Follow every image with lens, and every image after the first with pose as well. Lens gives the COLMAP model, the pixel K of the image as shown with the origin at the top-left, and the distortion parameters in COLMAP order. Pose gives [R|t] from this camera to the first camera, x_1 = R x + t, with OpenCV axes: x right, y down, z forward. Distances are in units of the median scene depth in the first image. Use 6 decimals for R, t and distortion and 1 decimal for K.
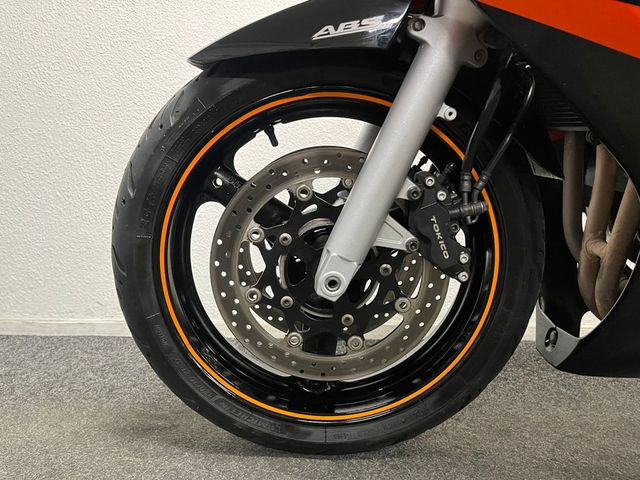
lens RADIAL K [[485.4, 0, 320.0], [0, 485.4, 240.0], [0, 0, 1]] dist [0.034760, -0.003720]
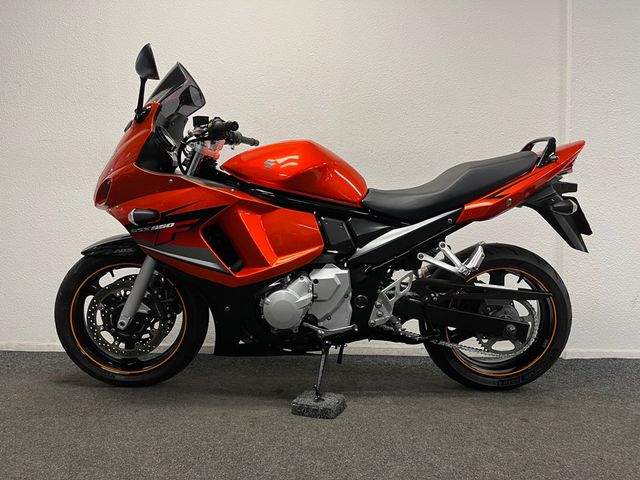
lens RADIAL K [[485.4, 0, 320.0], [0, 485.4, 240.0], [0, 0, 1]] dist [0.034760, -0.003720]
pose [[0.999891, 0.007160, 0.012881, 1.153681], [-0.006002, 0.996122, -0.087773, -0.168968], [-0.013459, 0.087686, 0.996057, -2.044672]]
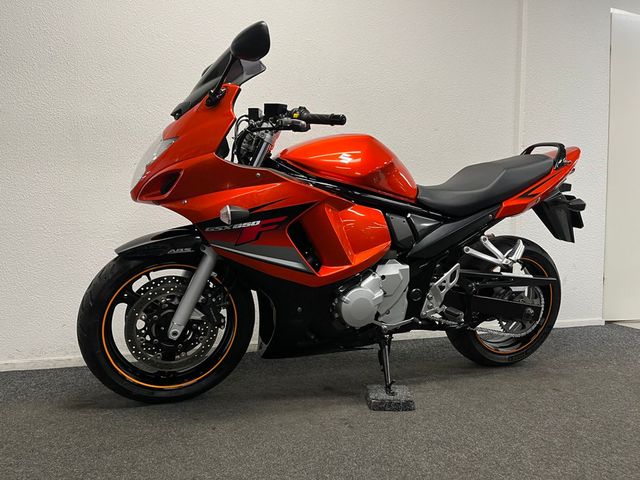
lens RADIAL K [[485.4, 0, 320.0], [0, 485.4, 240.0], [0, 0, 1]] dist [0.034760, -0.003720]
pose [[0.941160, -0.008444, 0.337856, -0.118462], [0.024860, 0.998709, -0.044292, -0.277174], [-0.337046, 0.050085, 0.940155, -1.776239]]
